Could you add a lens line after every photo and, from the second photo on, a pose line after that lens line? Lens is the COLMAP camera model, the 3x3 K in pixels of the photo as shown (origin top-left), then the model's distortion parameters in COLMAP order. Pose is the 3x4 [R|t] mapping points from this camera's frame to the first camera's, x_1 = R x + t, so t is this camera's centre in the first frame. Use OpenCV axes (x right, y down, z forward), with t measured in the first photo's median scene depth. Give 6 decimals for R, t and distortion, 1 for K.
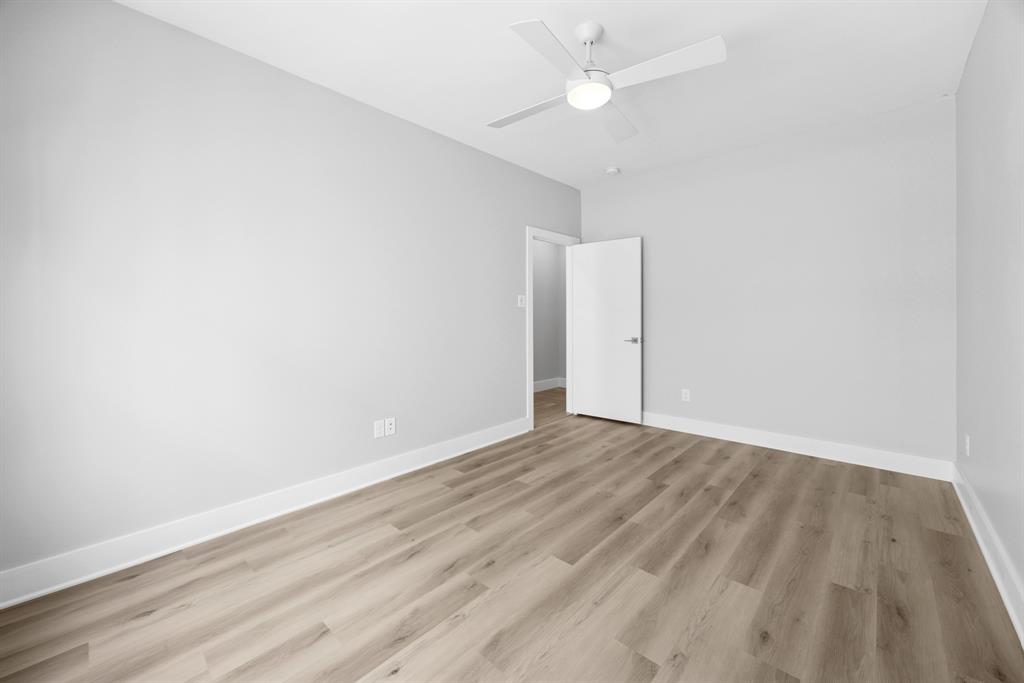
lens RADIAL K [[400.9, 0, 514.2], [0, 400.9, 312.1], [0, 0, 1]] dist [-0.001297, -0.000052]
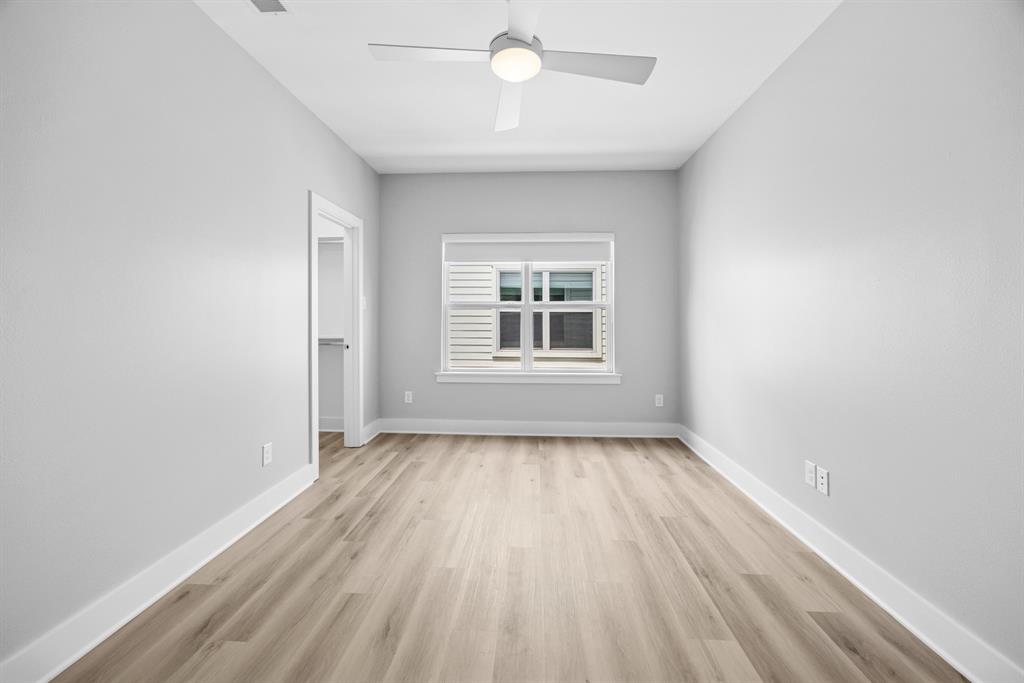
lens RADIAL K [[400.9, 0, 514.2], [0, 400.9, 312.1], [0, 0, 1]] dist [-0.001297, -0.000052]
pose [[-0.770107, -0.003322, -0.637906, 0.743119], [0.009272, 0.999822, -0.016401, 0.005318], [0.637847, -0.018546, -0.769940, 1.662054]]
